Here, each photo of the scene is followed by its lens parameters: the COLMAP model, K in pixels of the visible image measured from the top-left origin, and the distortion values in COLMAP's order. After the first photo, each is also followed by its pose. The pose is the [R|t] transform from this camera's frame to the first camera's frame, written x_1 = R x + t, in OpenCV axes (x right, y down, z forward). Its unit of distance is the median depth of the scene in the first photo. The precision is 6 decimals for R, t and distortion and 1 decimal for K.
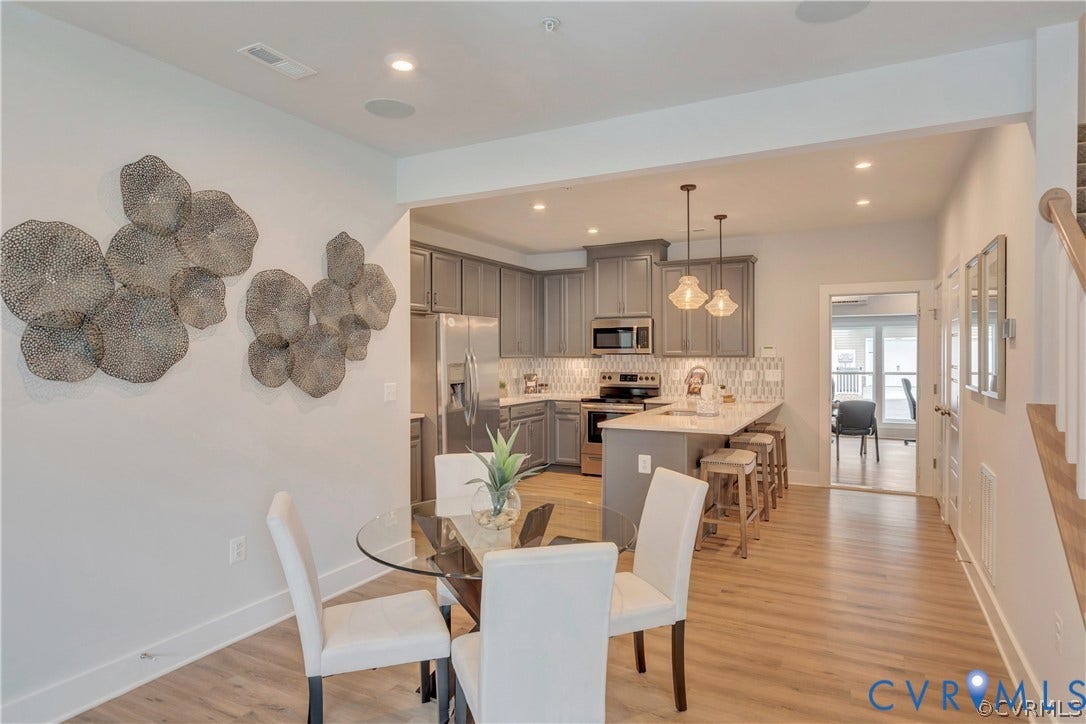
lens RADIAL K [[575.1, 0, 547.1], [0, 575.1, 360.2], [0, 0, 1]] dist [-0.009110, -0.001303]
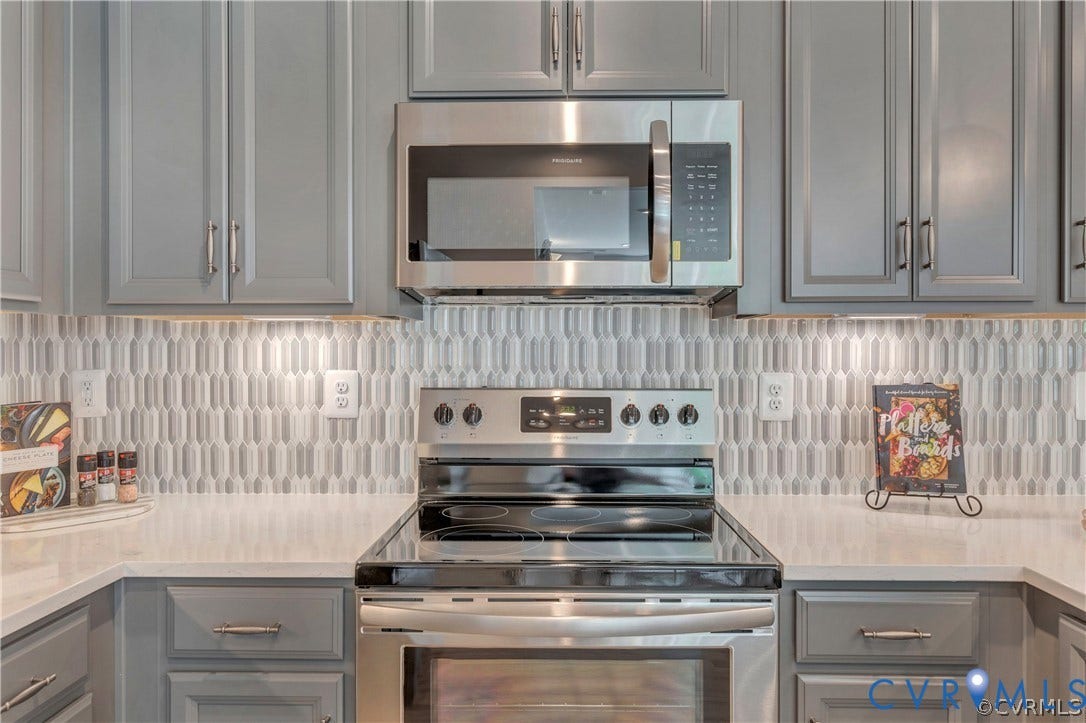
lens RADIAL K [[706.4, 0, 524.1], [0, 706.4, 354.3], [0, 0, 1]] dist [0.004613, 0.001839]
pose [[0.903200, 0.003198, 0.429208, 0.018714], [0.001282, 0.999948, -0.010149, 0.012213], [-0.429218, 0.009717, 0.903149, 0.817246]]
